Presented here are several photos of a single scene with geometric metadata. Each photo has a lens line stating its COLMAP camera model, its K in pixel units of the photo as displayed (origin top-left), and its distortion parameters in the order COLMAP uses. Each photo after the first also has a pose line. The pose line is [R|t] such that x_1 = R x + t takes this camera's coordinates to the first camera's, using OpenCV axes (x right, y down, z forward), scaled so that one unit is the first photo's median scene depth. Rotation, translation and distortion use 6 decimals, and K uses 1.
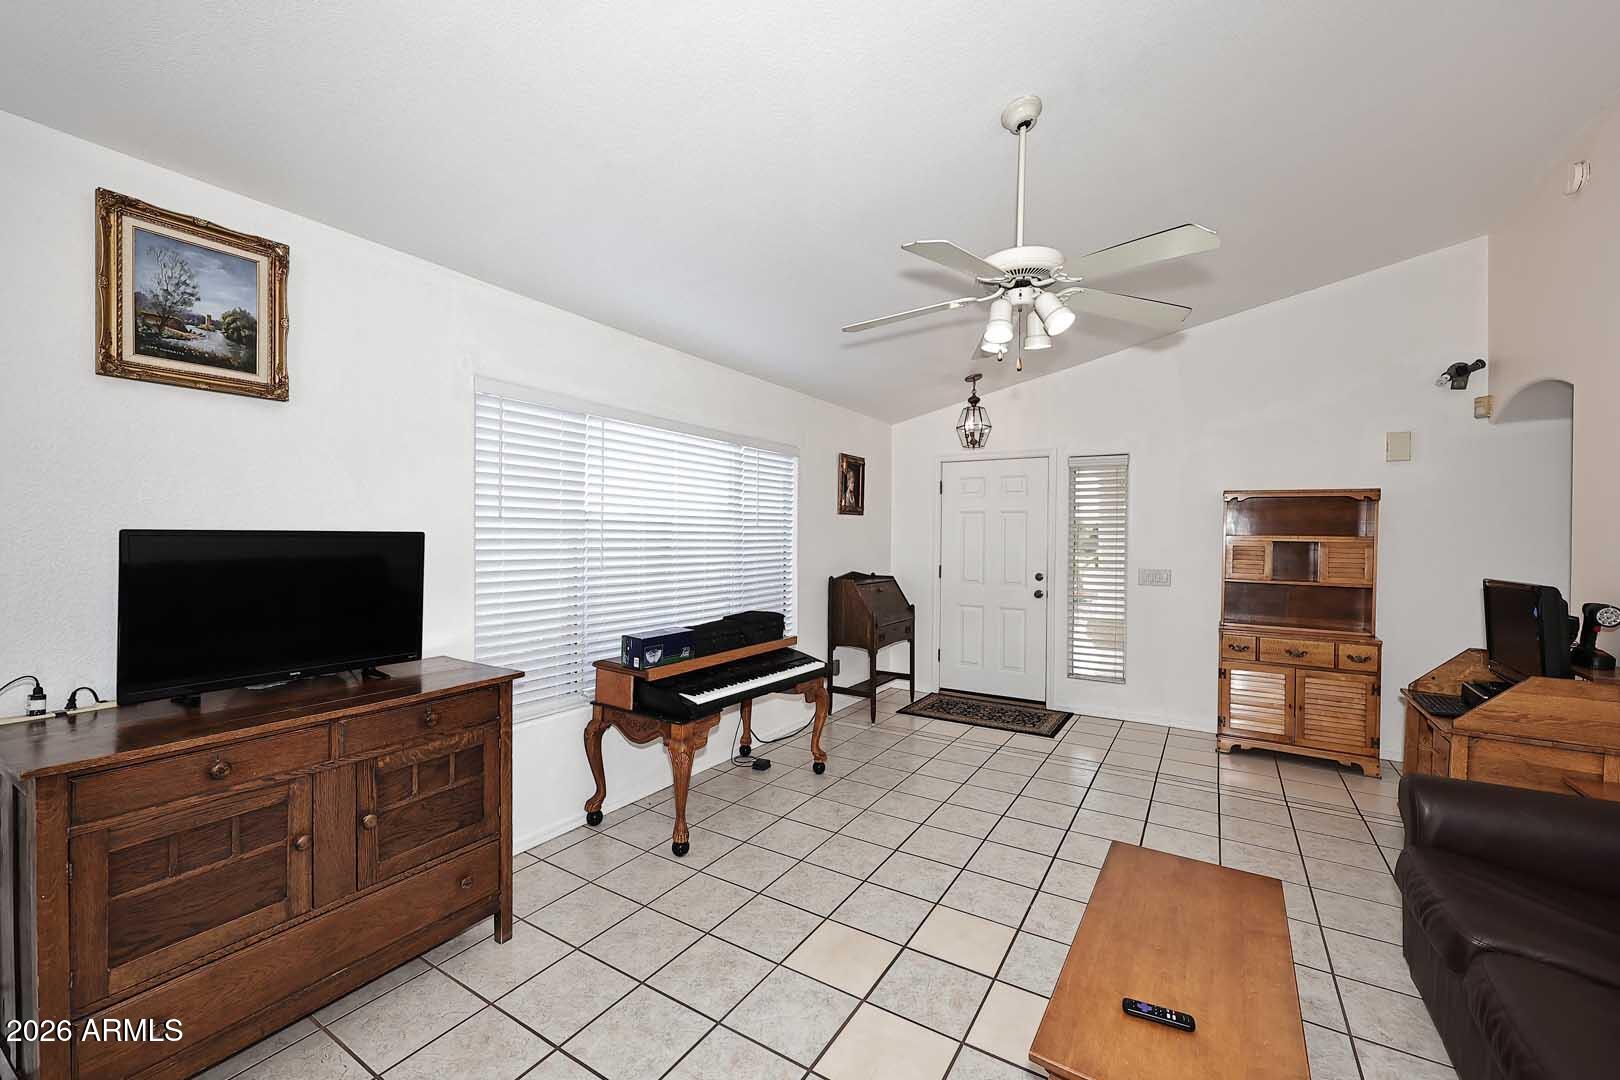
lens RADIAL K [[651.5, 0, 812.7], [0, 651.5, 536.9], [0, 0, 1]] dist [0.000205, 0.000740]
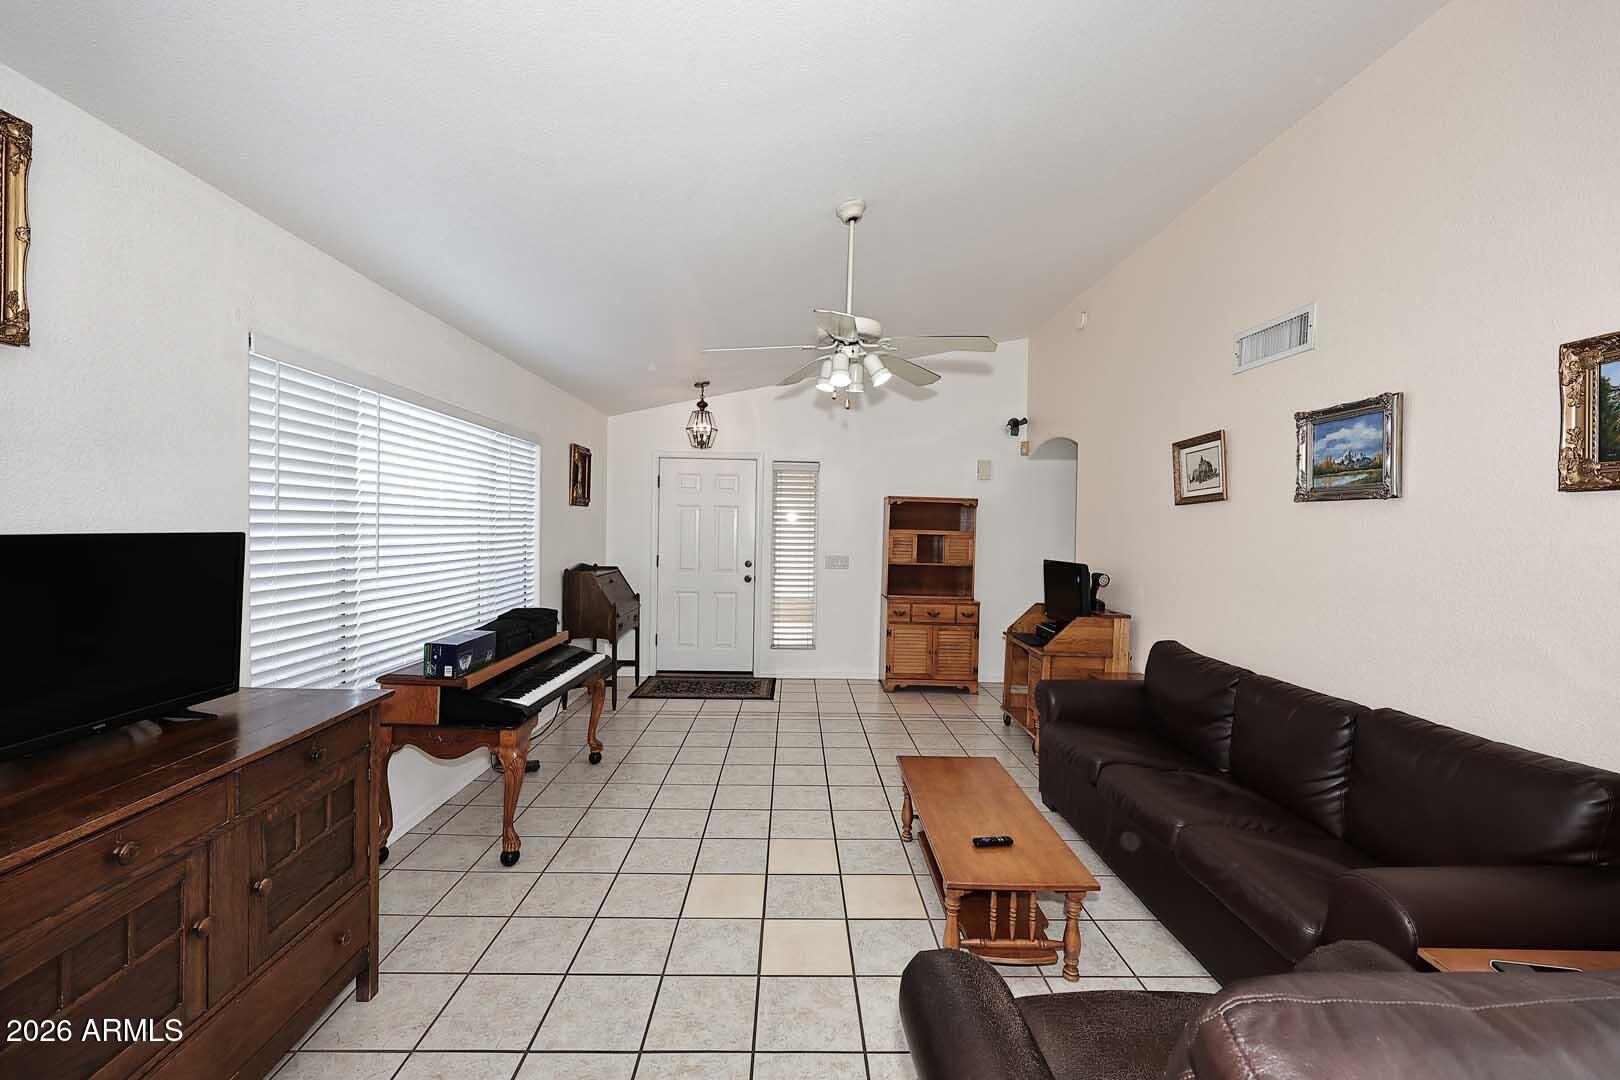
lens RADIAL K [[651.5, 0, 805.9], [0, 651.5, 533.3], [0, 0, 1]] dist [0.000205, 0.000740]
pose [[0.839504, 0.000610, 0.543353, -0.333775], [-0.010107, 0.999844, 0.014492, -0.018227], [-0.543259, -0.017658, 0.839379, -0.034473]]
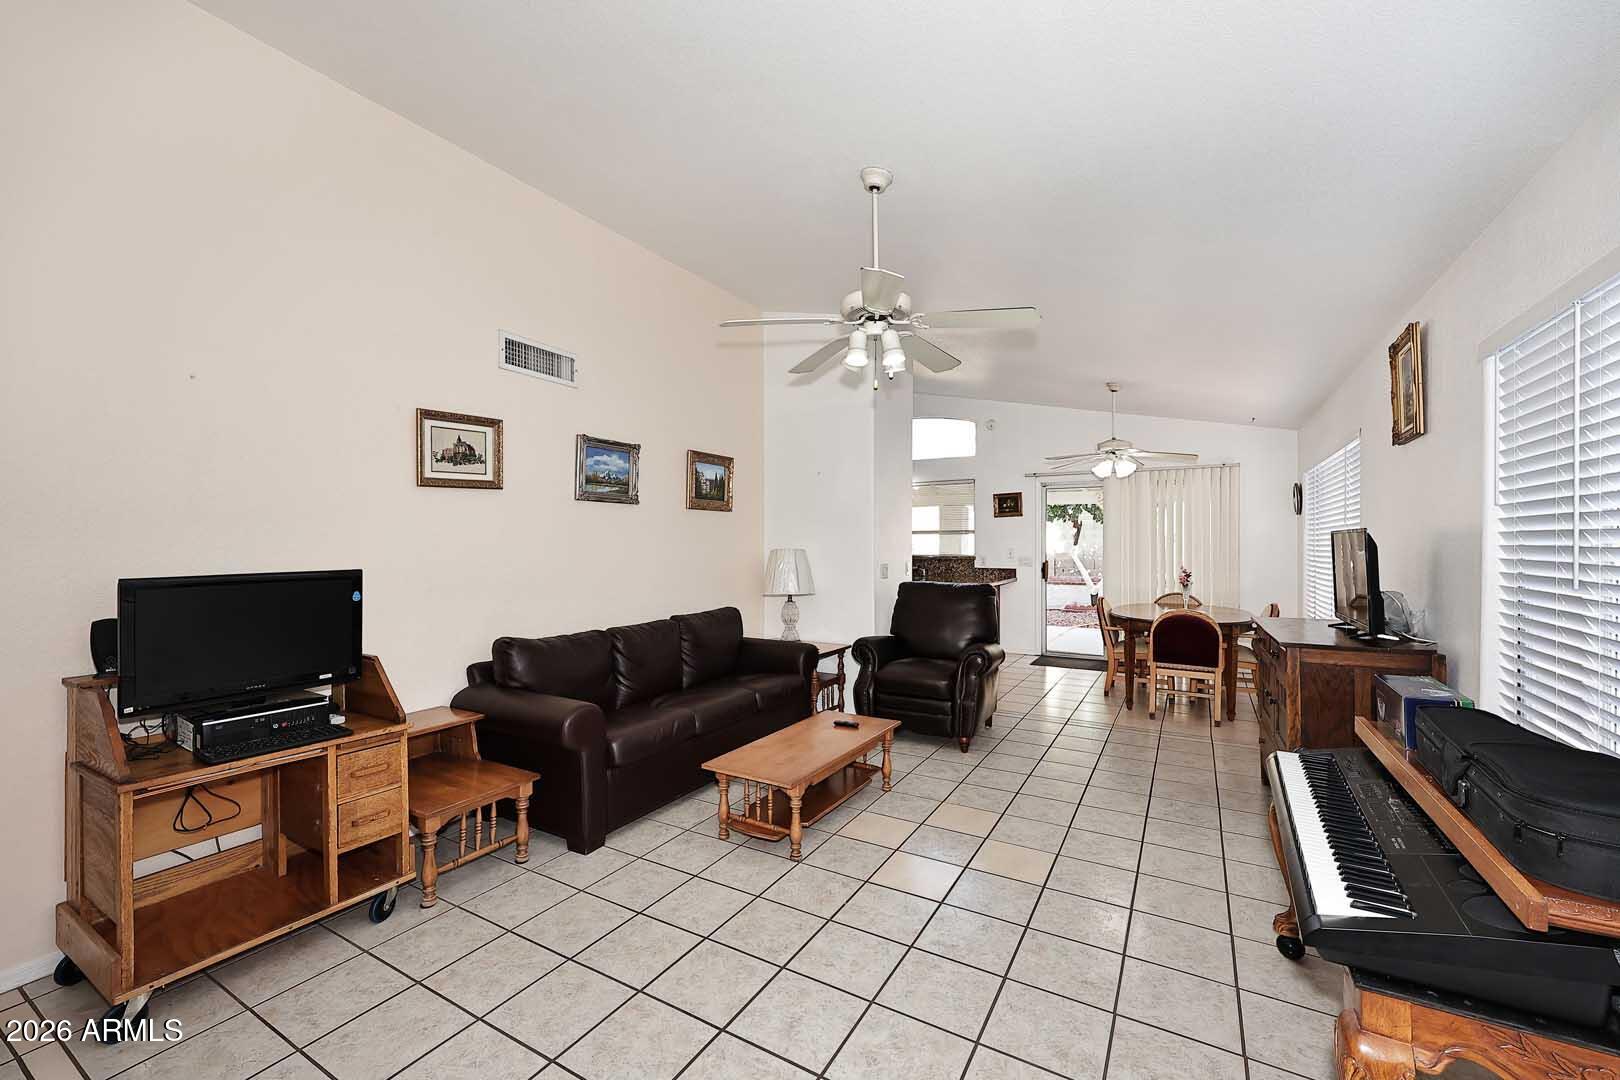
lens RADIAL K [[651.5, 0, 817.4], [0, 651.5, 540.6], [0, 0, 1]] dist [0.000205, 0.000740]
pose [[-0.999173, -0.006796, -0.040094, 0.492130], [-0.006742, 0.999976, -0.001480, 0.026924], [0.040104, -0.001208, -0.999195, 1.958902]]
